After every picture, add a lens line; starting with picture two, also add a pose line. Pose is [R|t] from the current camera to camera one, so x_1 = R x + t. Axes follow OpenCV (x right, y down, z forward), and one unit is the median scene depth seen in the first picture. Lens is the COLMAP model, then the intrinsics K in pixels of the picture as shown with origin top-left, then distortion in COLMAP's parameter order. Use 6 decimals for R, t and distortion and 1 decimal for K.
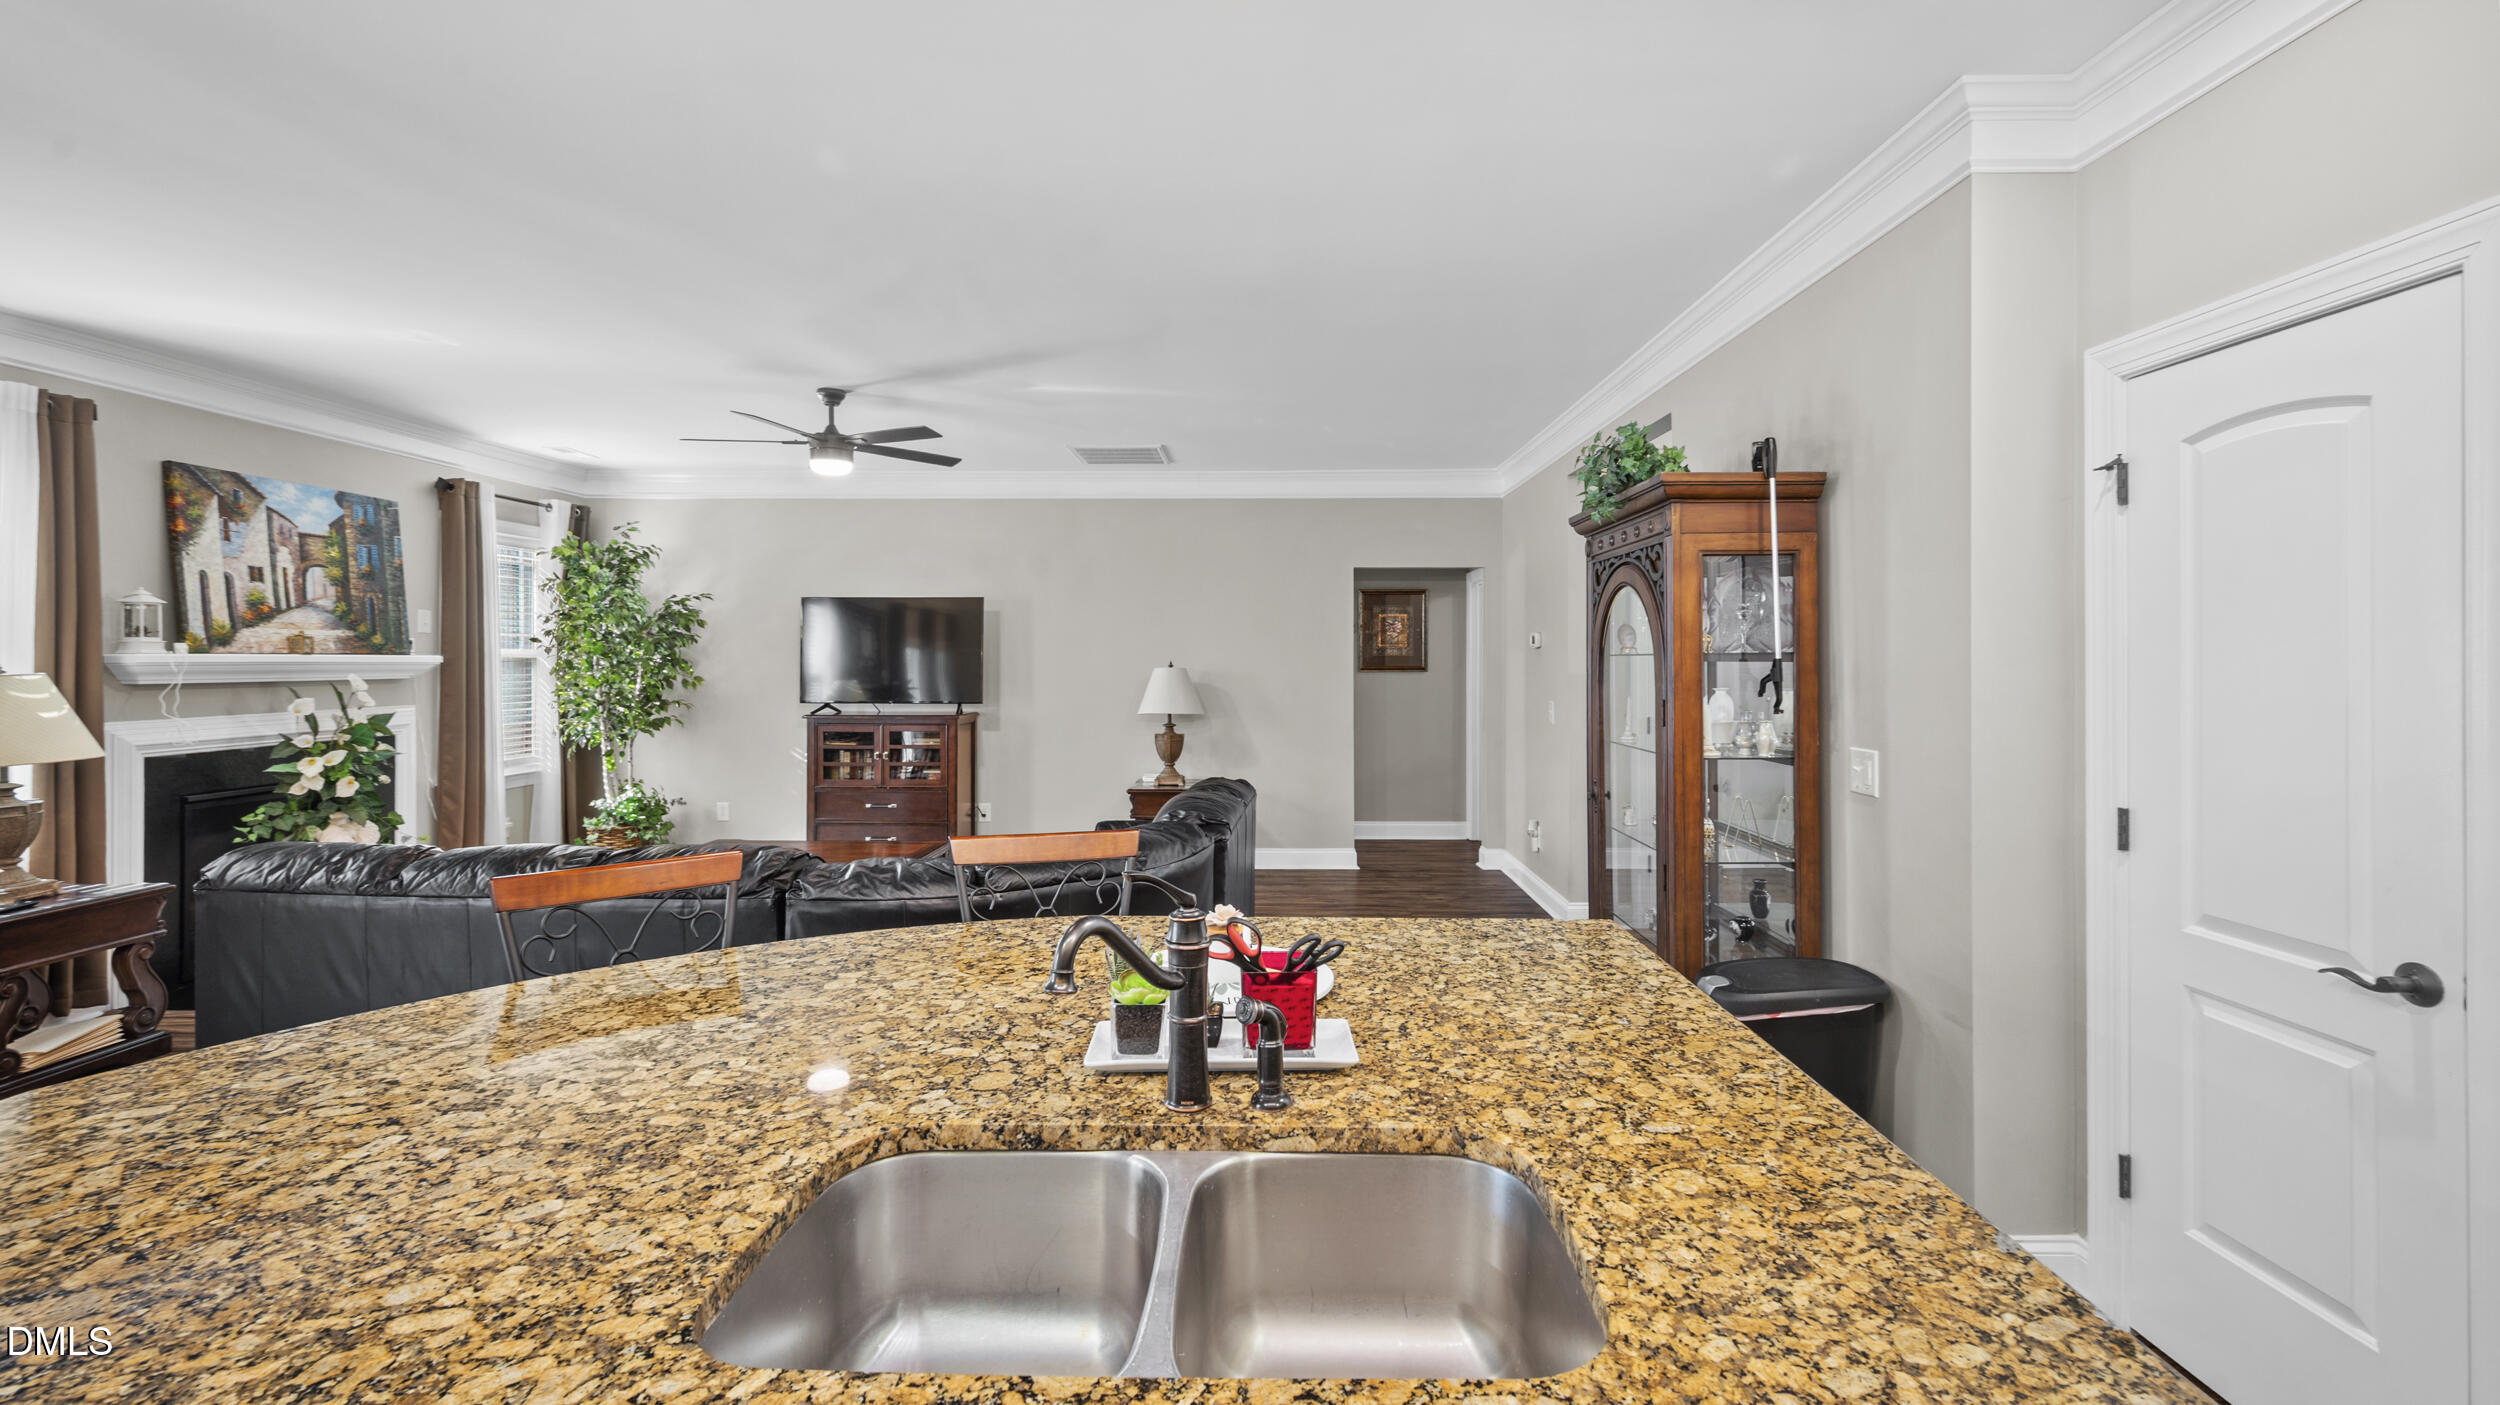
lens RADIAL K [[1020.9, 0, 1258.0], [0, 1020.9, 655.8], [0, 0, 1]] dist [-0.001906, 0.000998]
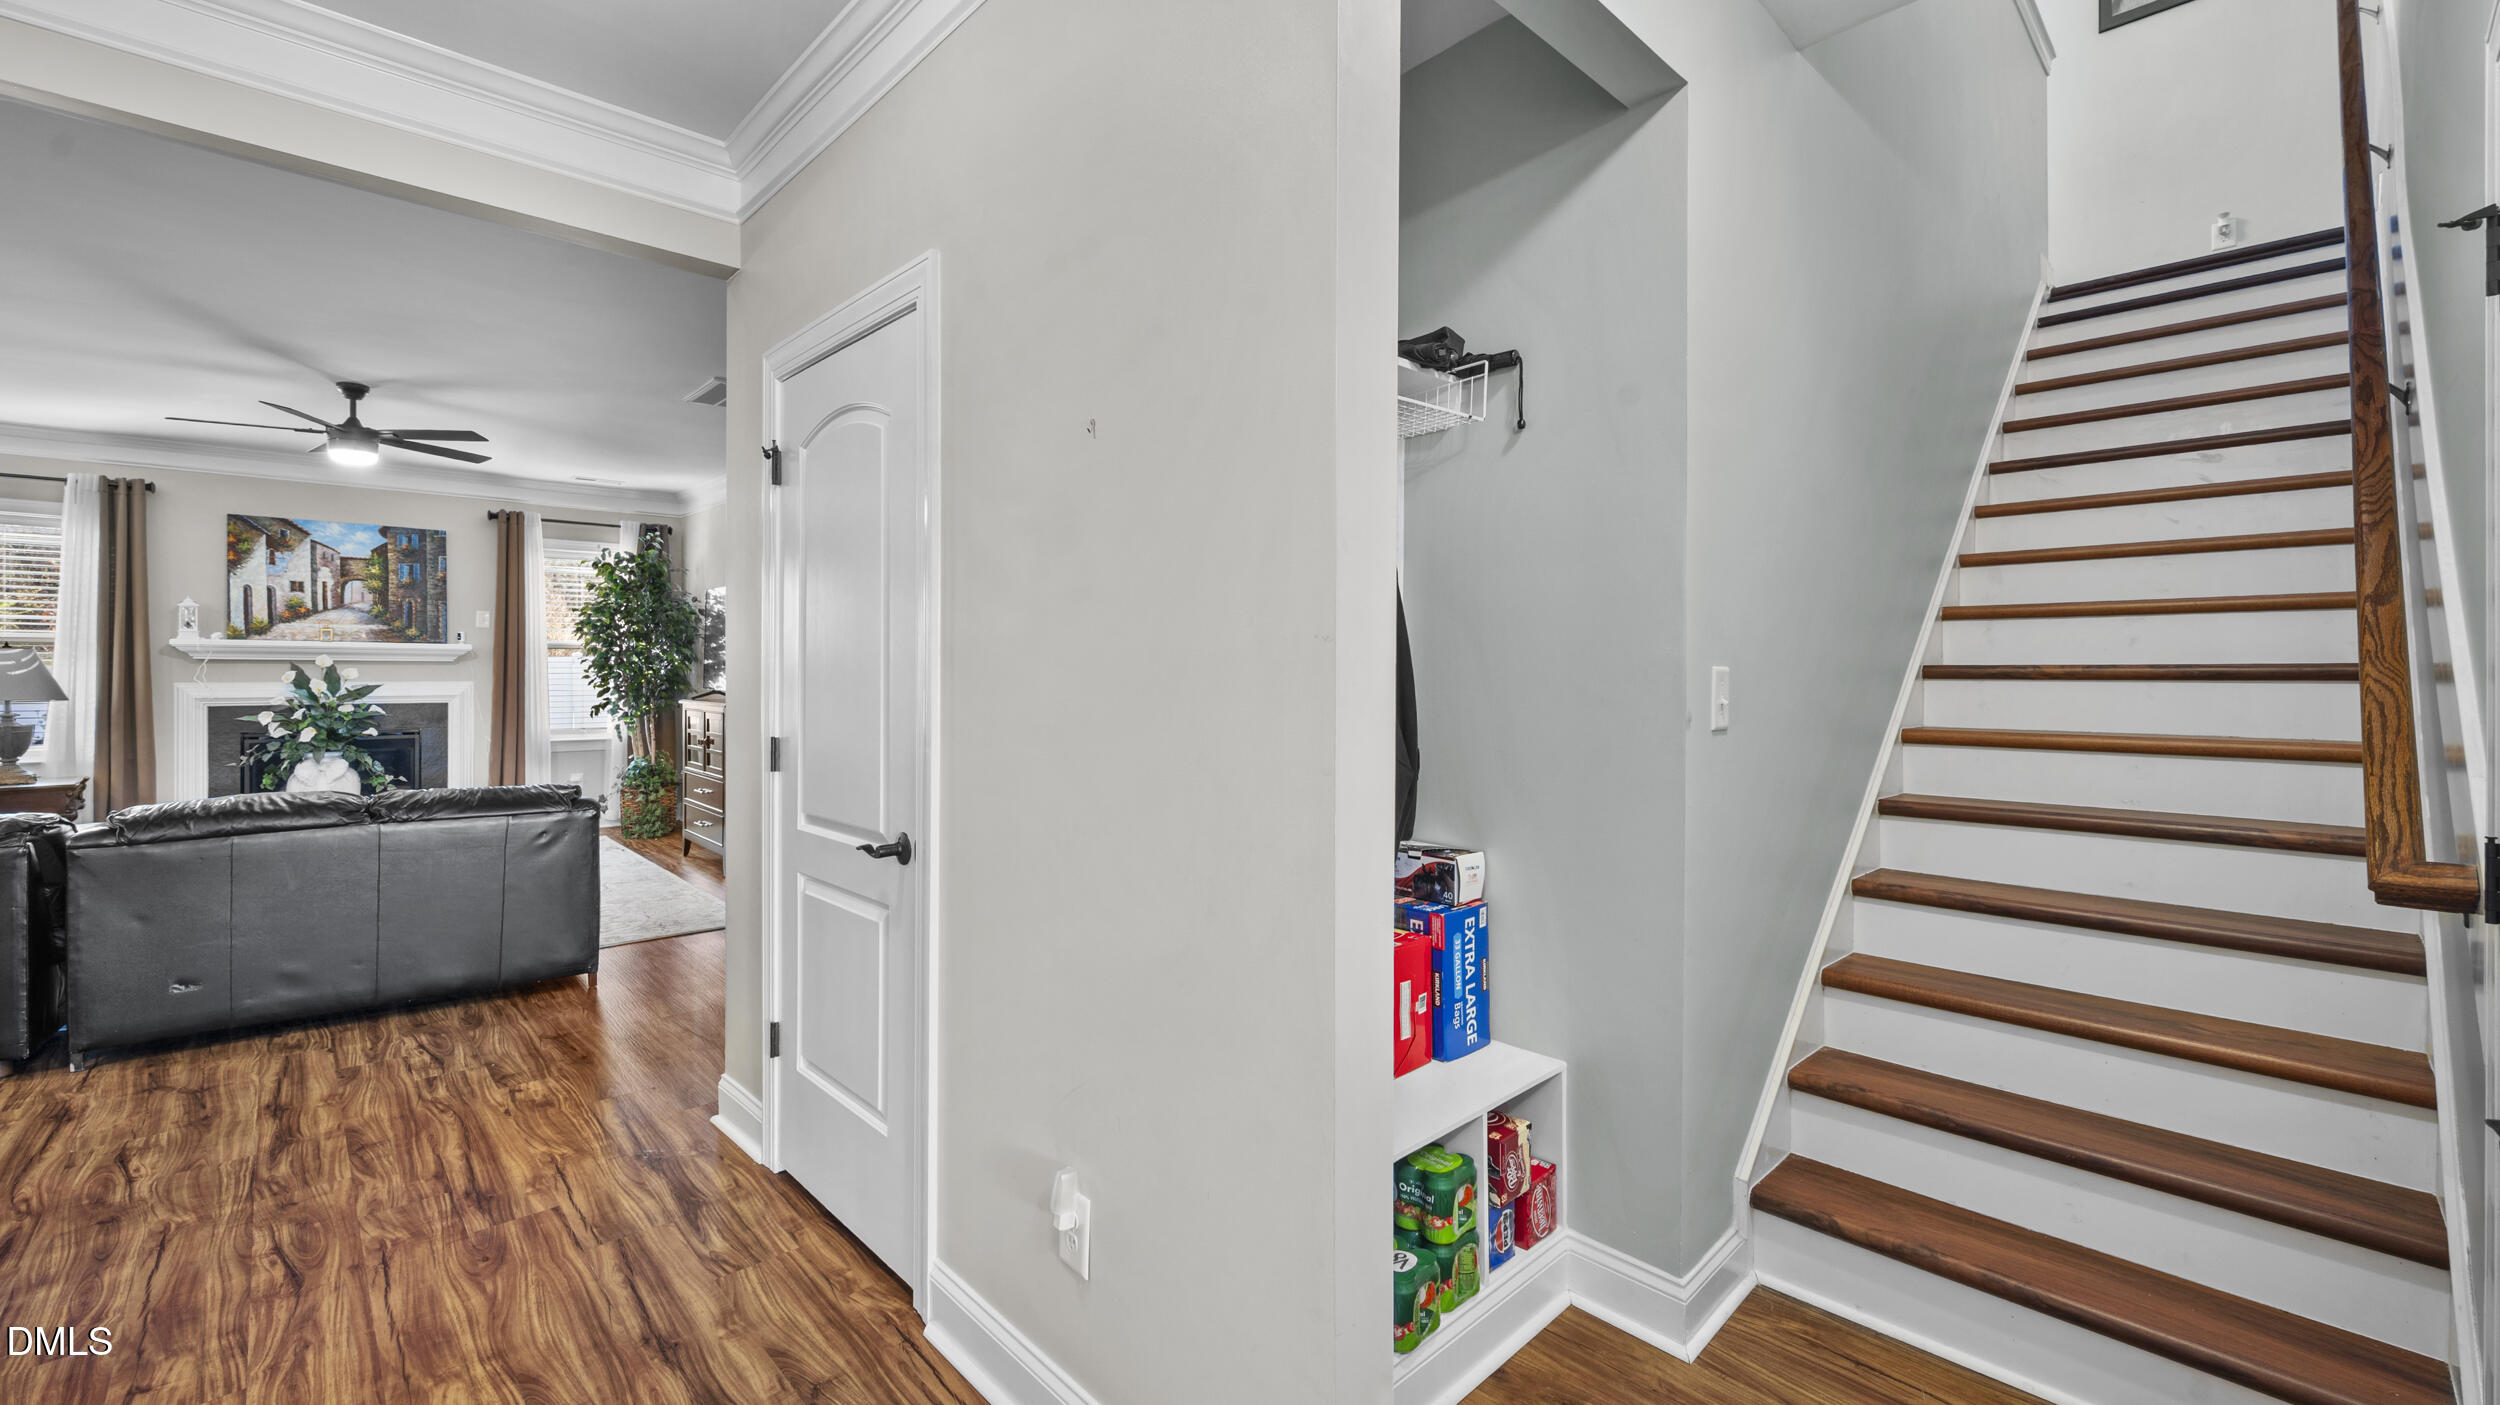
lens RADIAL K [[1020.9, 0, 1269.1], [0, 1020.9, 681.1], [0, 0, 1]] dist [-0.001906, 0.000998]
pose [[0.703407, 0.012096, -0.710685, 1.041246], [-0.004708, 0.999913, 0.012359, 0.031089], [0.710772, -0.005348, 0.703402, 0.960357]]
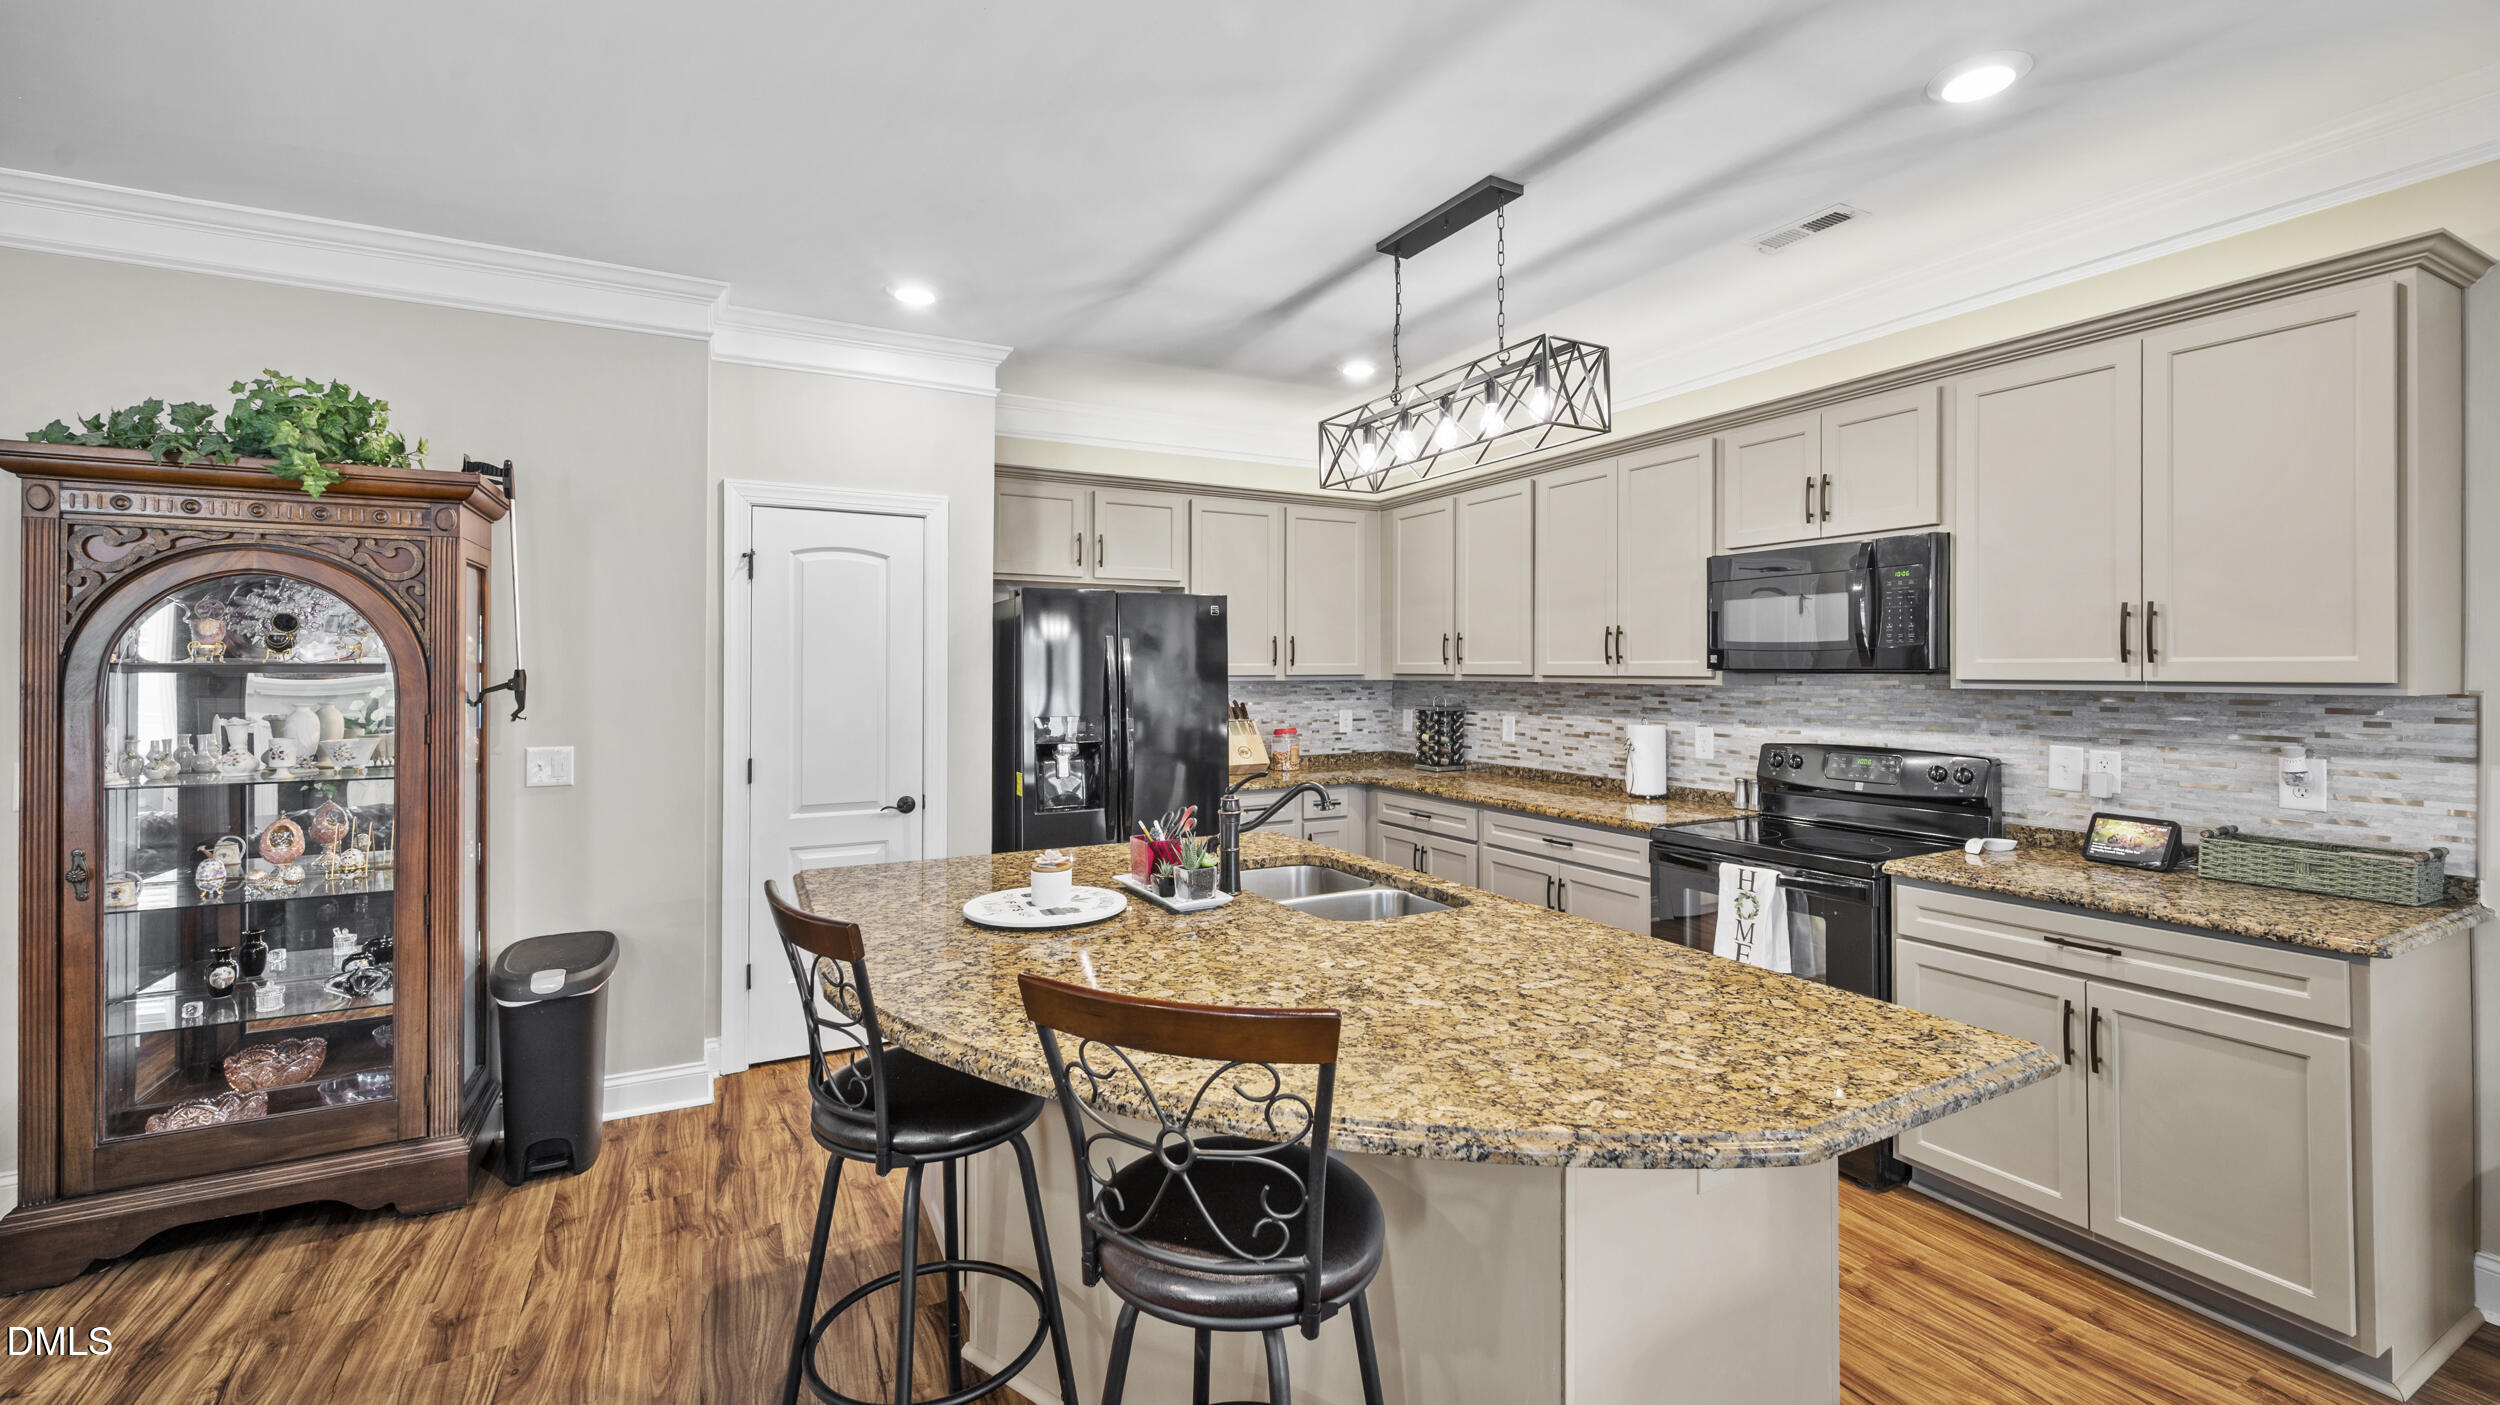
lens RADIAL K [[1020.9, 0, 1243.7], [0, 1020.9, 661.2], [0, 0, 1]] dist [-0.001906, 0.000998]
pose [[-0.476867, 0.010386, 0.878914, -0.491727], [-0.004094, 0.999893, -0.014037, 0.004298], [-0.878966, -0.010292, -0.476773, 0.519513]]
